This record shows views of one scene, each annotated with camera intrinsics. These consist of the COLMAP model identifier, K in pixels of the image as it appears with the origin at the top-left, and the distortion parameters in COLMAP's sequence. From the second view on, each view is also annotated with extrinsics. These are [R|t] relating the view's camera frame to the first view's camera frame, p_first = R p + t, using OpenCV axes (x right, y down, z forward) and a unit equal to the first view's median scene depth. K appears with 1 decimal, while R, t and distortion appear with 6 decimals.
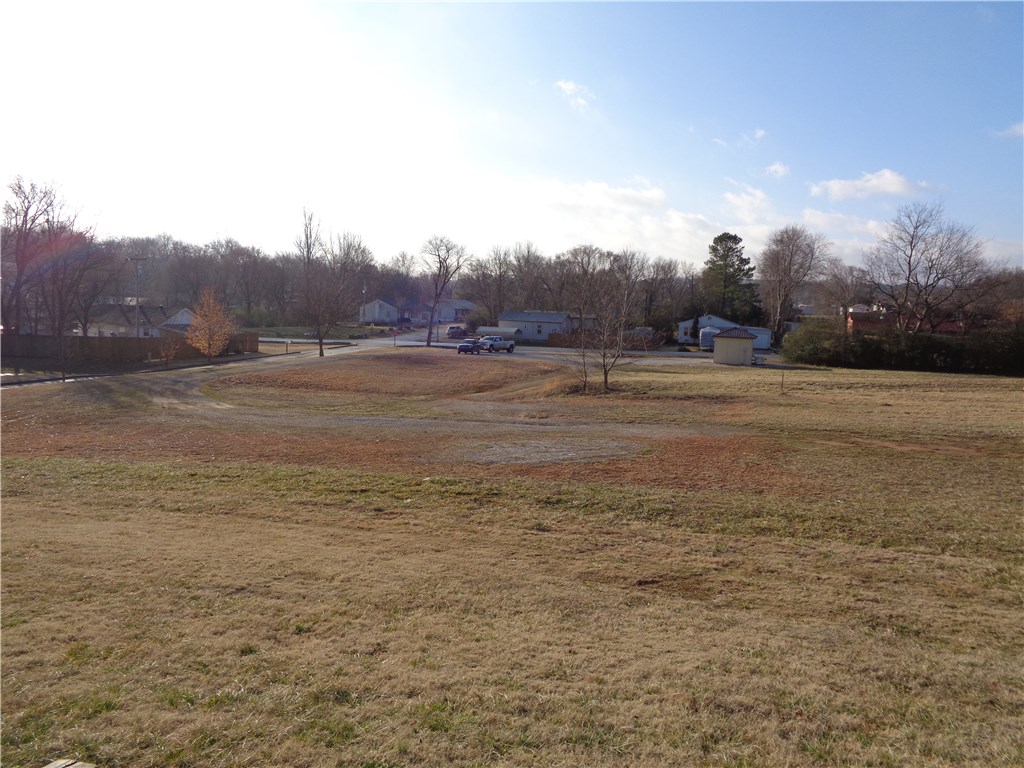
lens RADIAL K [[759.7, 0, 514.2], [0, 759.7, 383.1], [0, 0, 1]] dist [-0.008646, 0.010952]
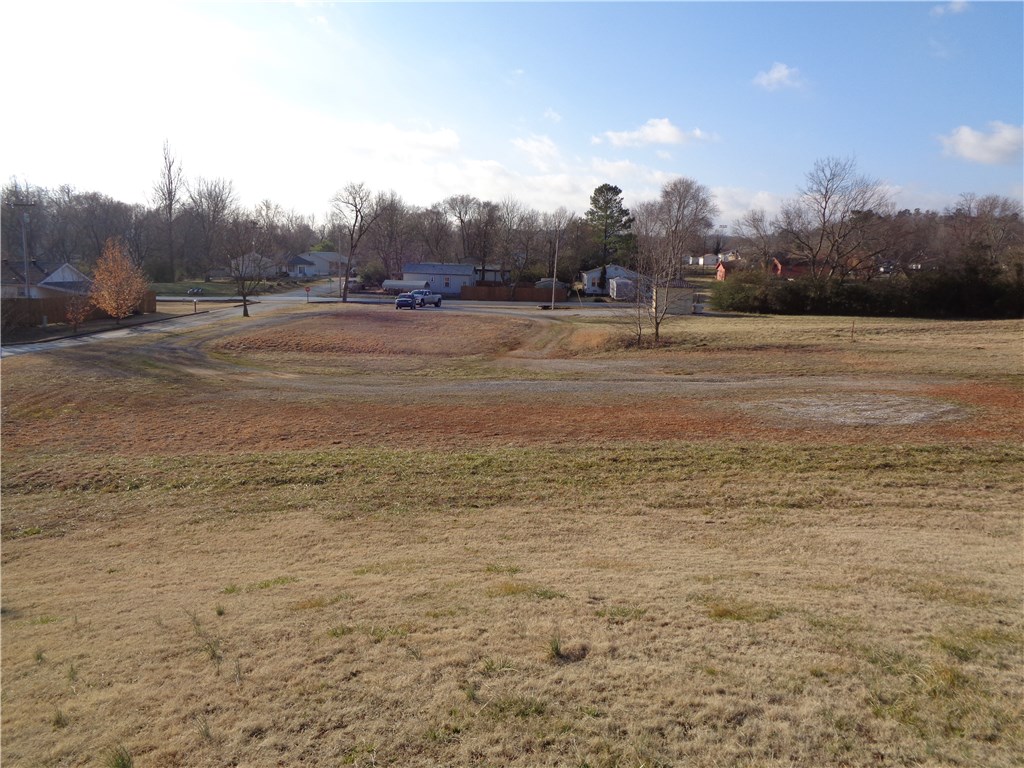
lens RADIAL K [[759.7, 0, 515.4], [0, 759.7, 381.1], [0, 0, 1]] dist [-0.008646, 0.010952]
pose [[0.974417, -0.043270, 0.220544, -0.113196], [0.030041, 0.997562, 0.062990, -0.003486], [-0.222732, -0.054754, 0.973341, 0.034499]]
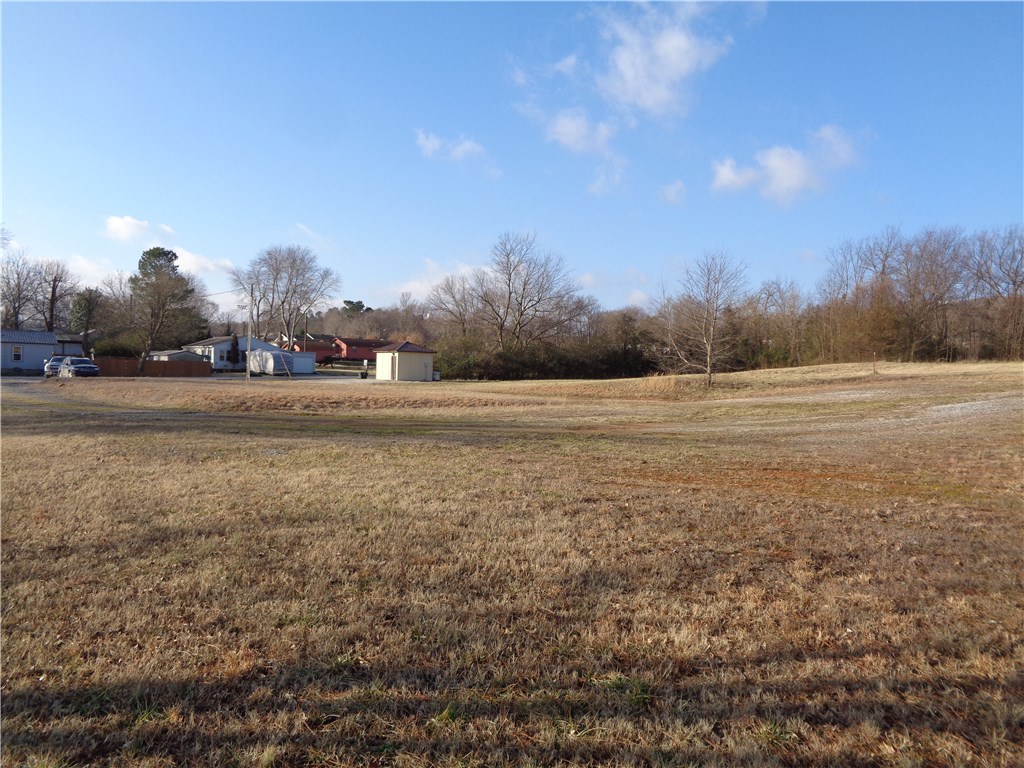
lens RADIAL K [[759.7, 0, 515.1], [0, 759.7, 402.0], [0, 0, 1]] dist [-0.008646, 0.010952]
pose [[0.574487, -0.051118, 0.816916, -0.300614], [0.076995, 0.996997, 0.008240, 0.001620], [-0.814884, 0.058164, 0.576698, 0.276444]]
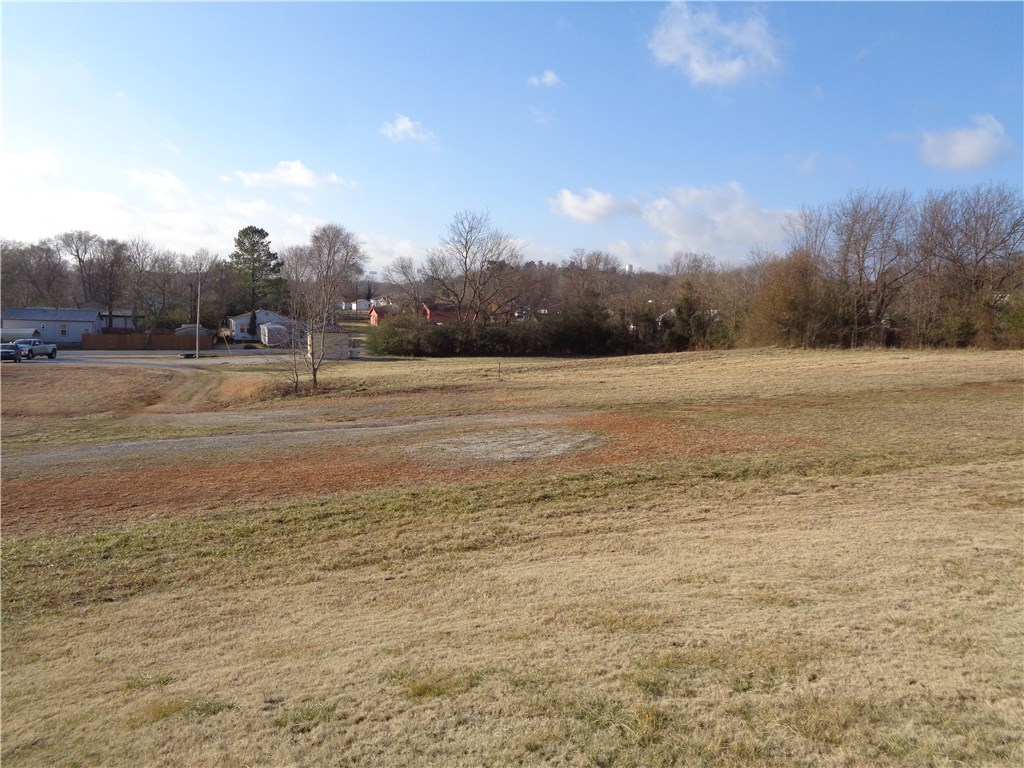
lens RADIAL K [[759.7, 0, 516.8], [0, 759.7, 384.9], [0, 0, 1]] dist [-0.008646, 0.010952]
pose [[0.780873, -0.069653, 0.620794, -0.111646], [0.064549, 0.997442, 0.030719, -0.003880], [-0.621346, 0.016084, 0.783371, 0.040854]]
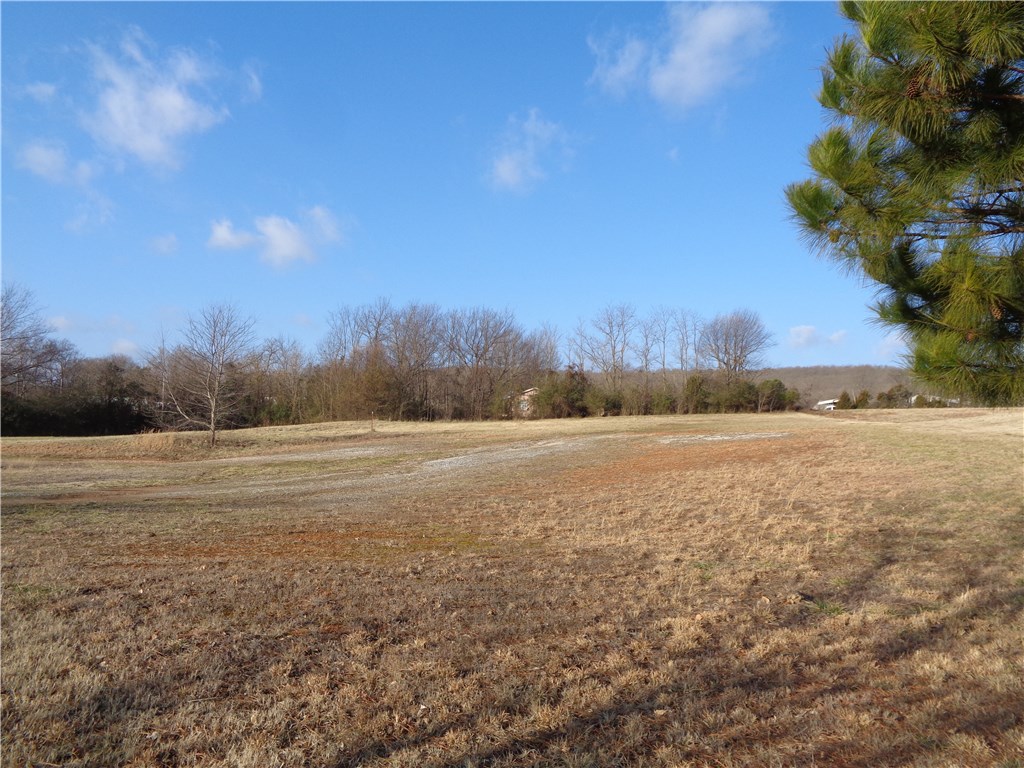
lens RADIAL K [[759.7, 0, 509.9], [0, 759.7, 380.9], [0, 0, 1]] dist [-0.008646, 0.010952]
pose [[-0.024009, 0.045878, 0.998659, -0.291994], [0.074665, 0.996239, -0.043971, 0.000409], [-0.996920, 0.073509, -0.027344, 0.288340]]
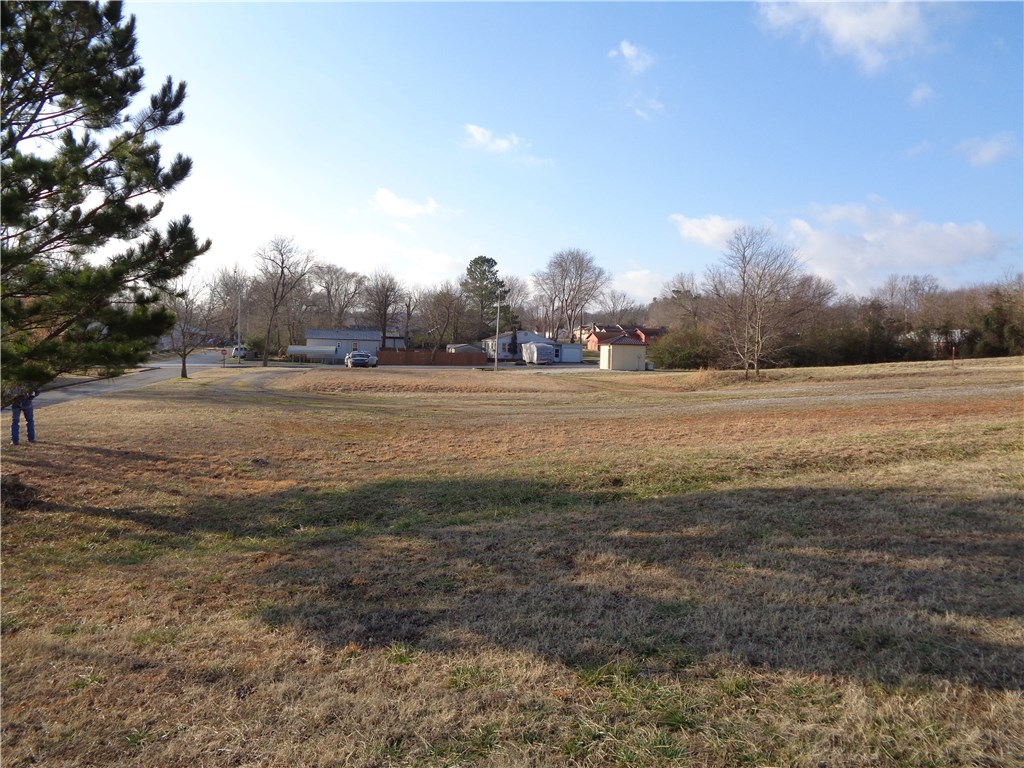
lens RADIAL K [[759.7, 0, 517.8], [0, 759.7, 386.5], [0, 0, 1]] dist [-0.008646, 0.010952]
pose [[0.882933, -0.038505, 0.467918, -0.250031], [0.057009, 0.998049, -0.025443, 0.011087], [-0.466025, 0.049140, 0.883406, 0.115861]]
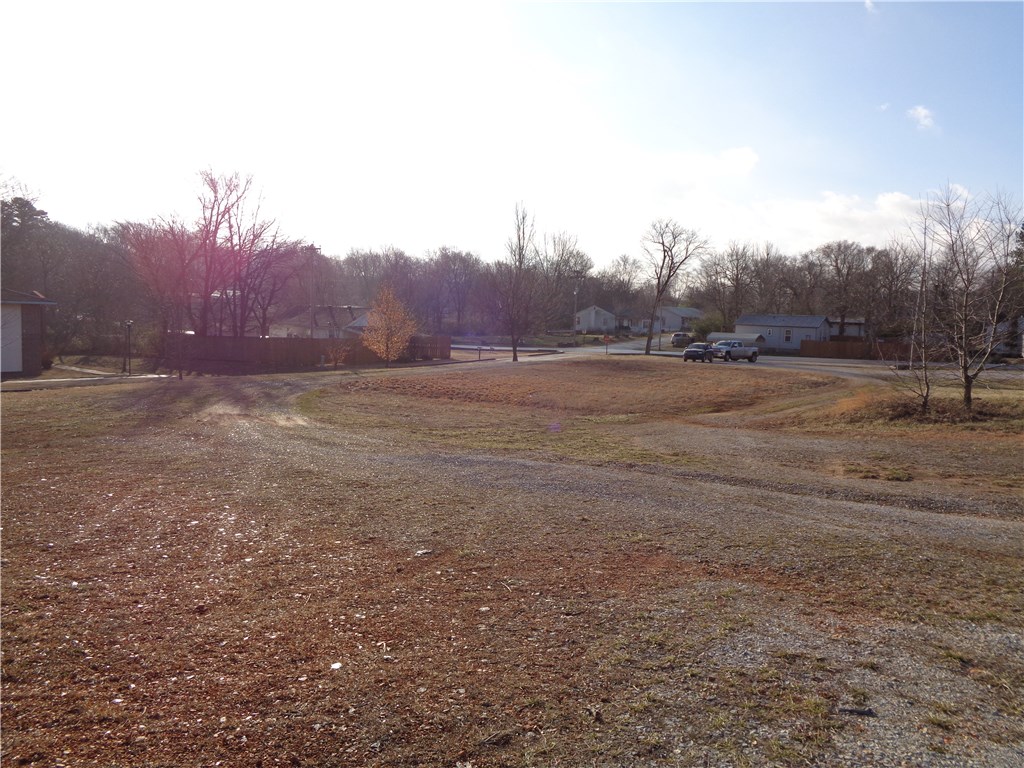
lens RADIAL K [[759.7, 0, 514.0], [0, 759.7, 392.4], [0, 0, 1]] dist [-0.008646, 0.010952]
pose [[0.957167, 0.021284, -0.288754, -0.012319], [-0.024441, 0.999674, -0.007330, 0.002304], [0.288504, 0.014073, 0.957375, 0.164422]]
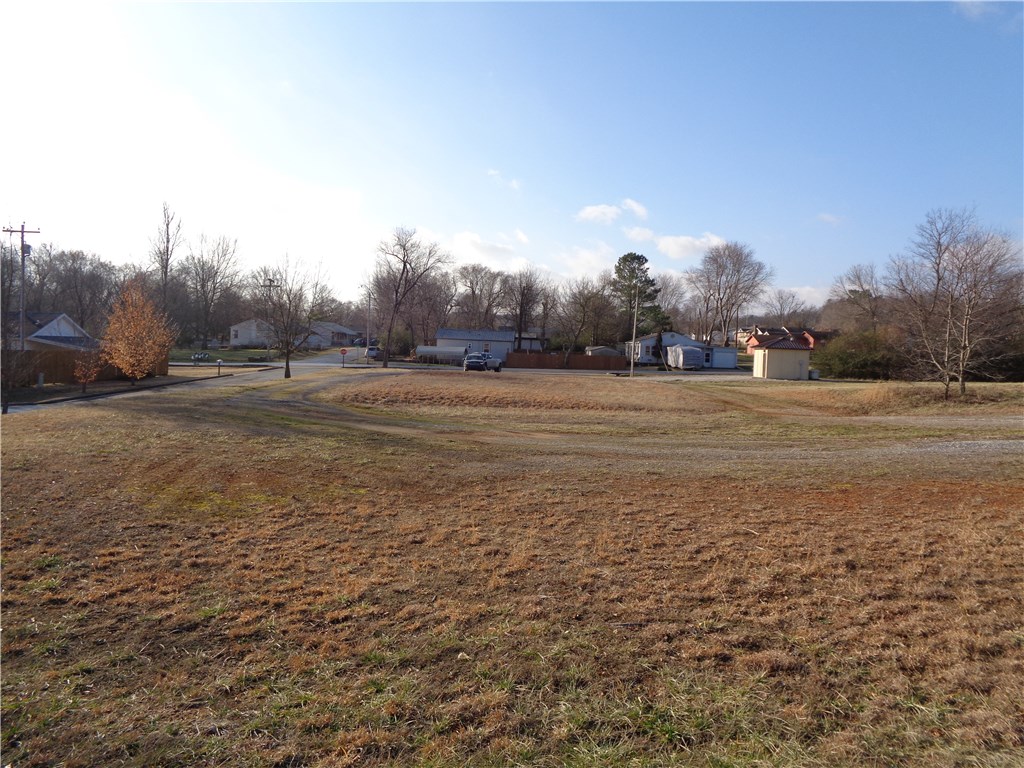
lens RADIAL K [[759.7, 0, 517.5], [0, 759.7, 384.6], [0, 0, 1]] dist [-0.008646, 0.010952]
pose [[0.961659, -0.015561, 0.273806, -0.190179], [0.027565, 0.998817, -0.040051, 0.005679], [-0.272859, 0.046063, 0.960951, 0.181696]]
